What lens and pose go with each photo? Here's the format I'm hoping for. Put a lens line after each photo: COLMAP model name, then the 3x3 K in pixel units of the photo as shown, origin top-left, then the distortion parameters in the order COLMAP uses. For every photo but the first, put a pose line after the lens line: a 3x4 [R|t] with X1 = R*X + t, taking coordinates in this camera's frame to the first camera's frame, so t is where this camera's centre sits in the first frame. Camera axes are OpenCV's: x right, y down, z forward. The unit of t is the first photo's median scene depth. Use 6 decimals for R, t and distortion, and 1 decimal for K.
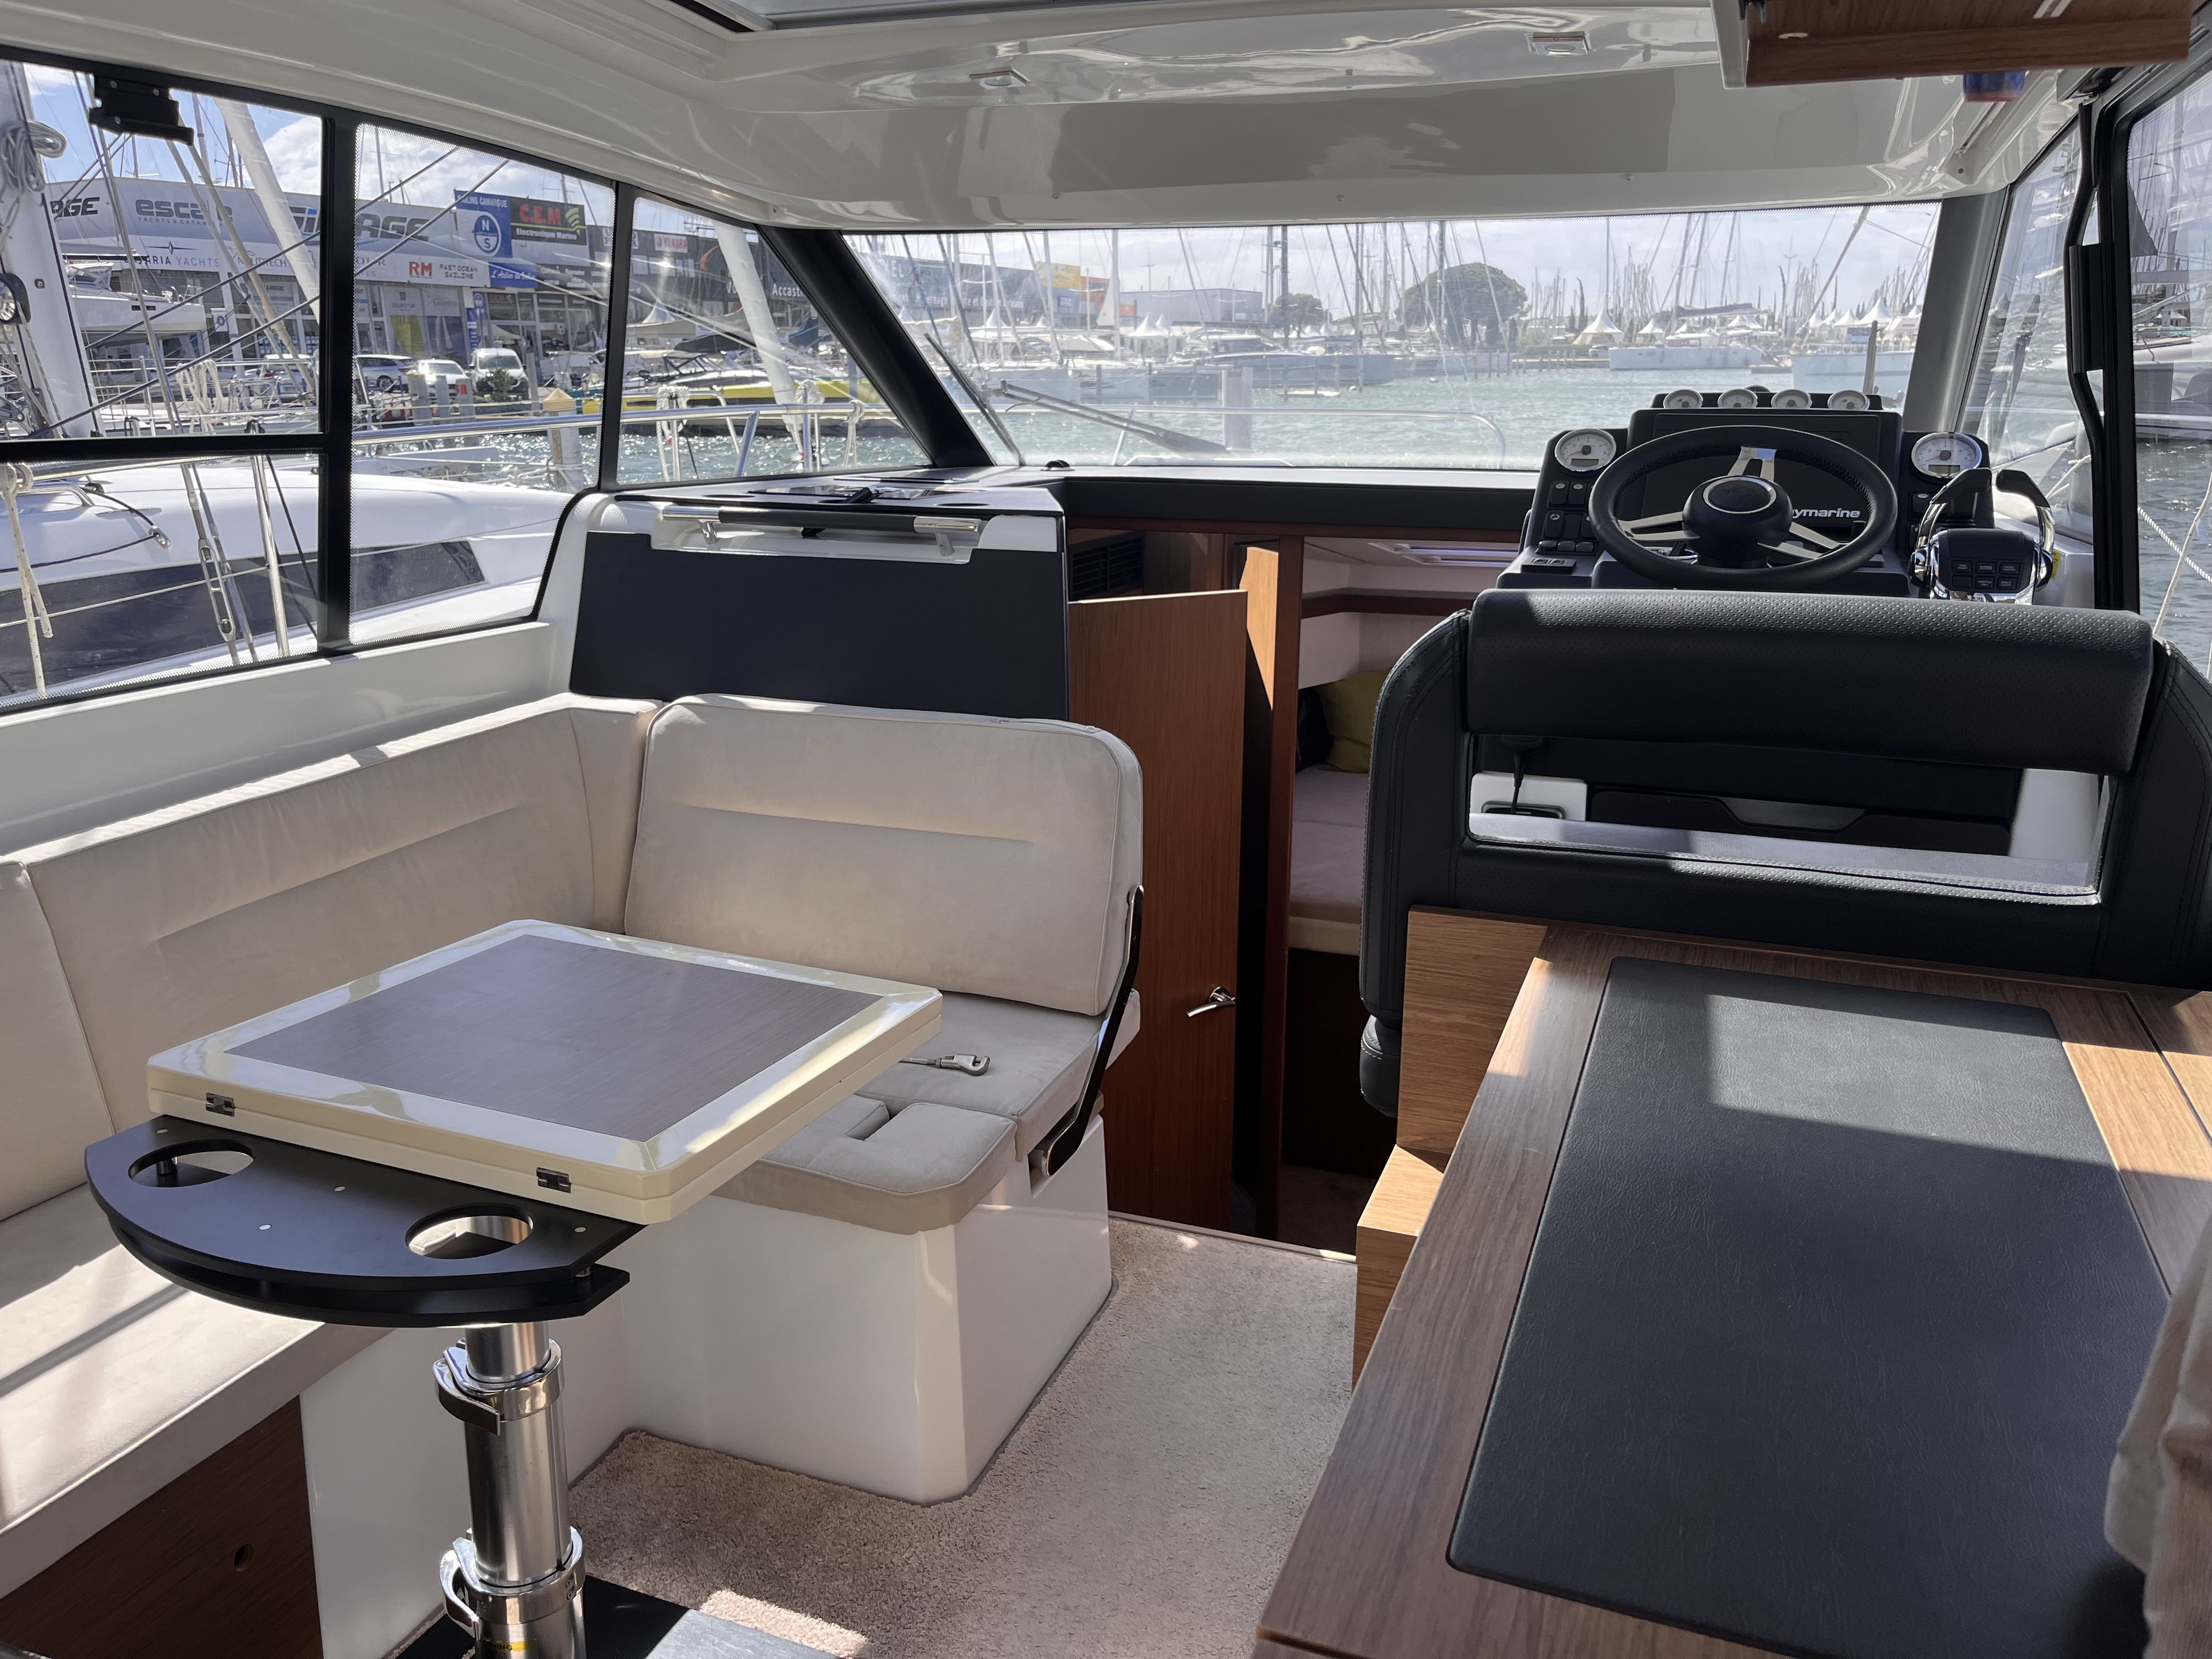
lens RADIAL K [[1657.7, 0, 1100.9], [0, 1657.7, 848.9], [0, 0, 1]] dist [0.047828, -0.071005]
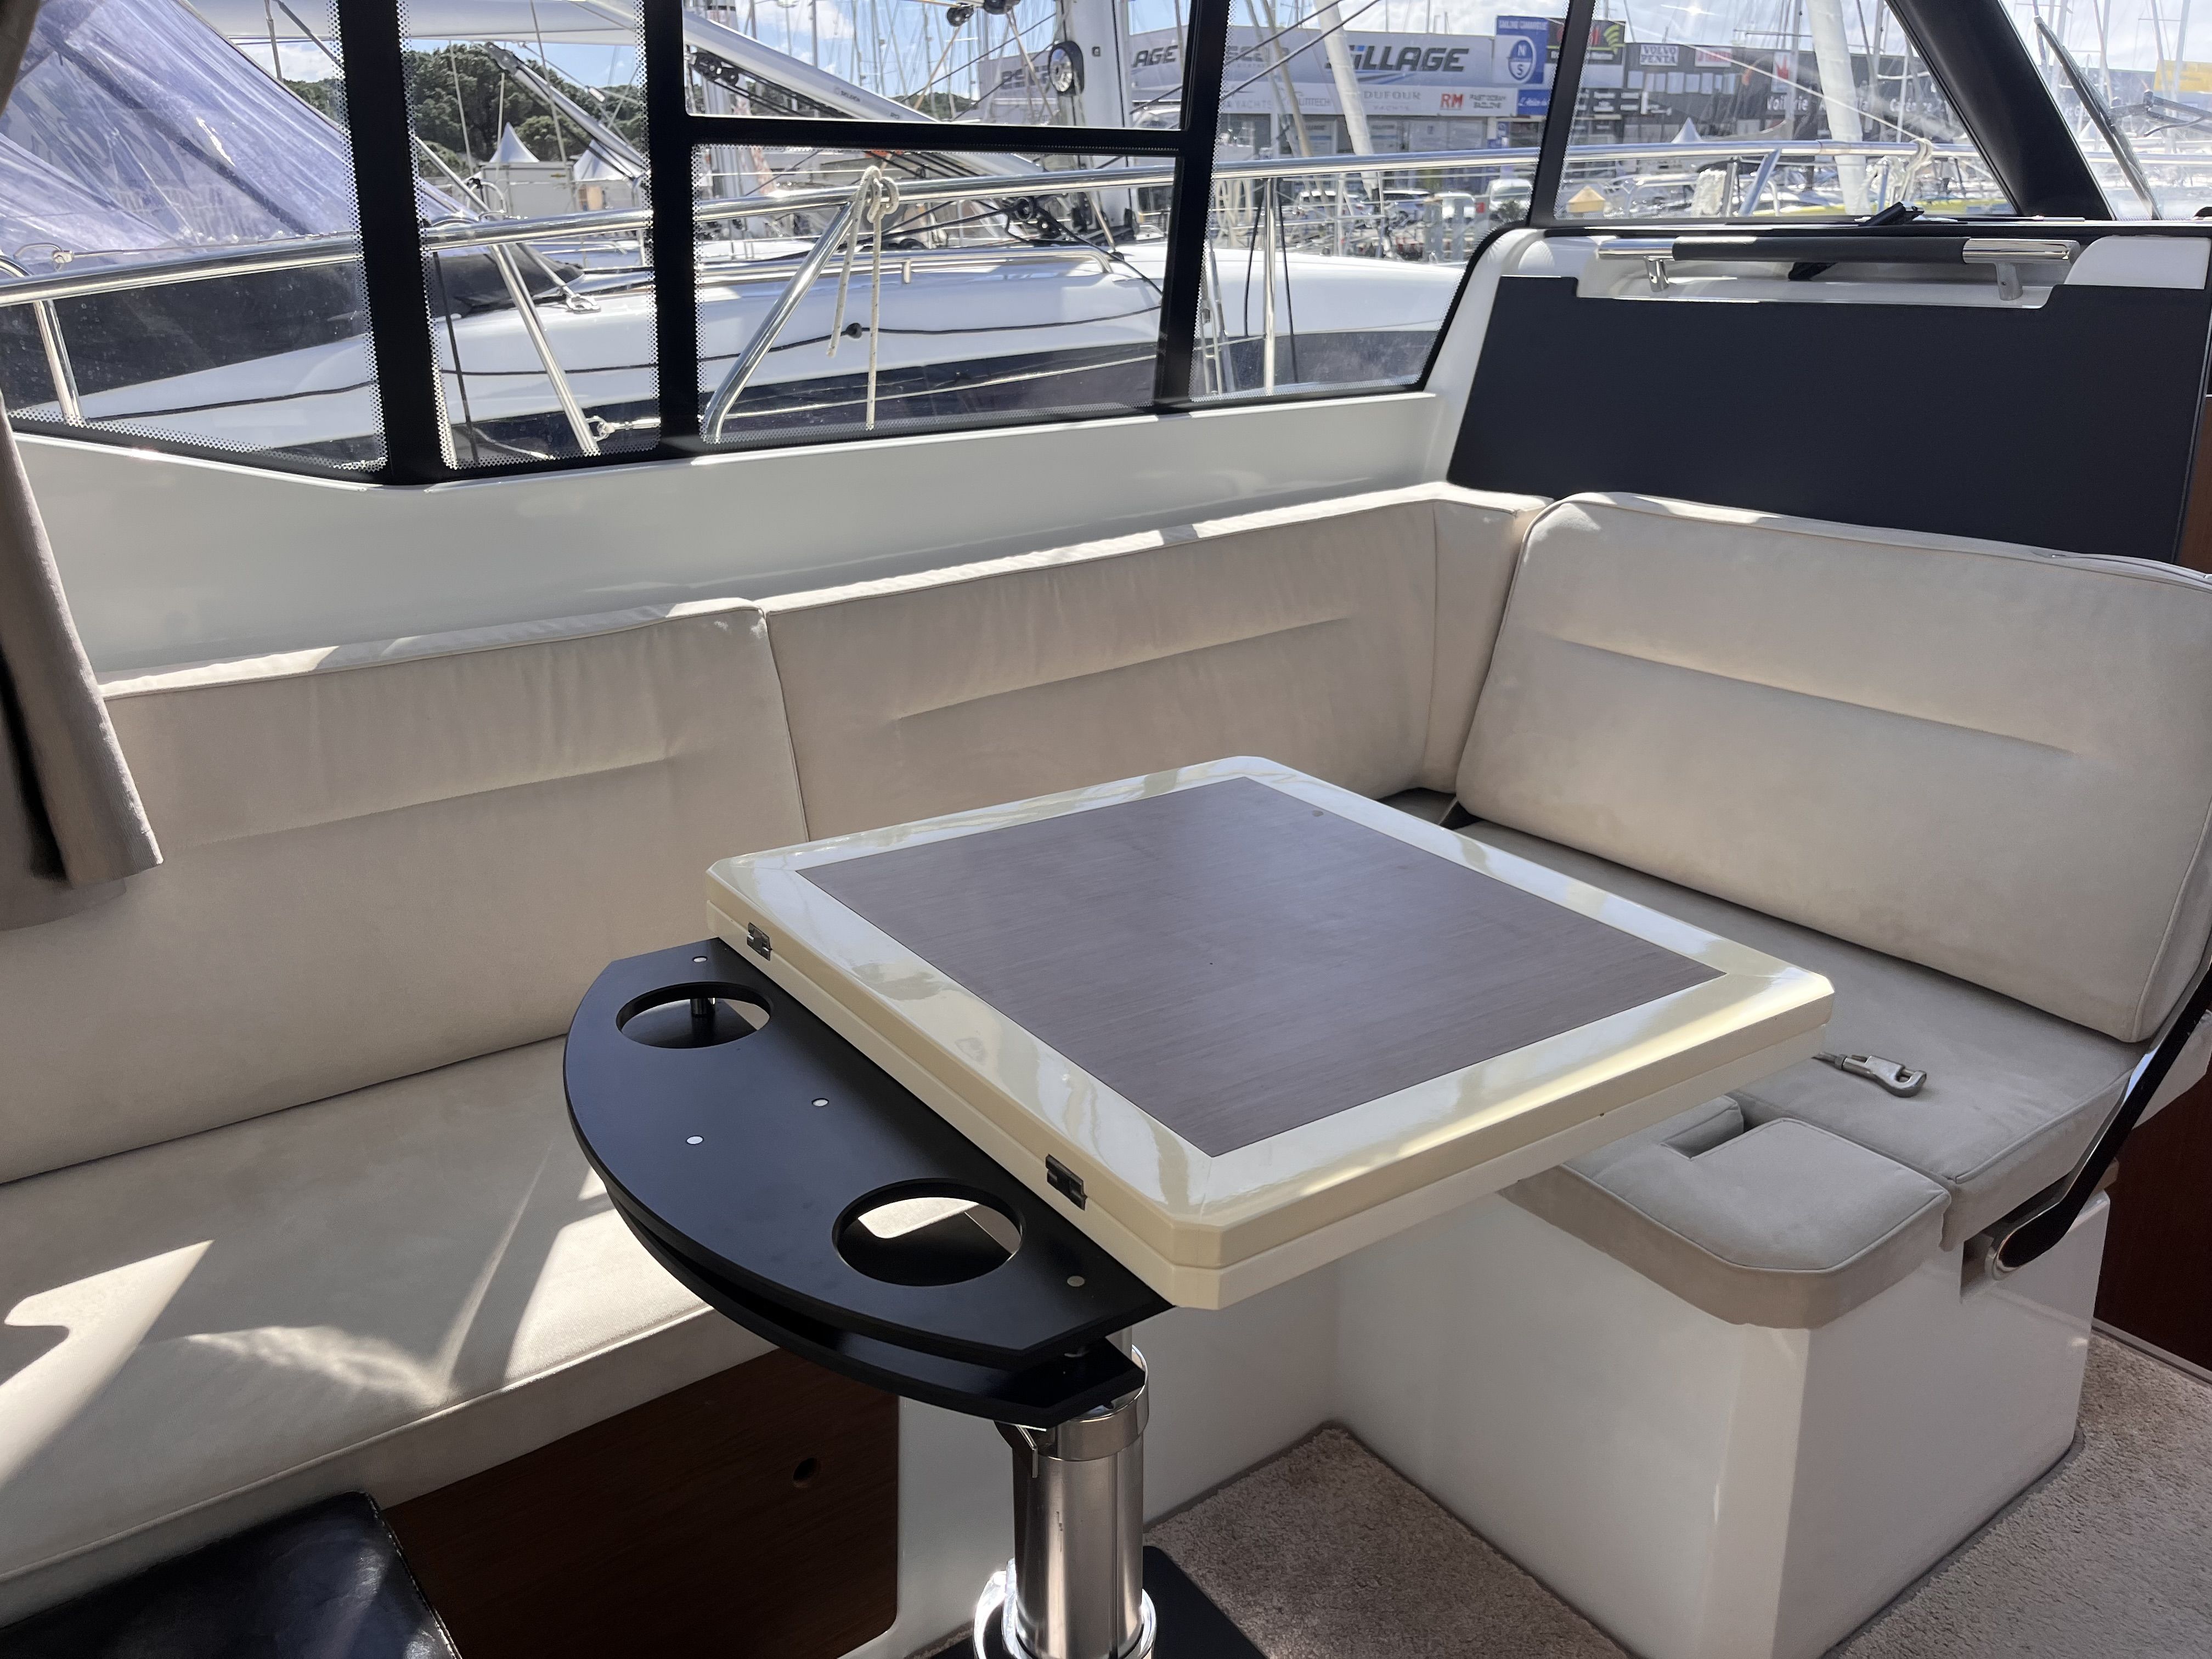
lens RADIAL K [[1657.7, 0, 1100.9], [0, 1657.7, 848.9], [0, 0, 1]] dist [0.047828, -0.071005]
pose [[0.834639, 0.173590, -0.522727, -0.010580], [-0.126545, 0.984086, 0.124745, 0.000188], [0.536063, -0.037969, 0.843324, 0.268868]]
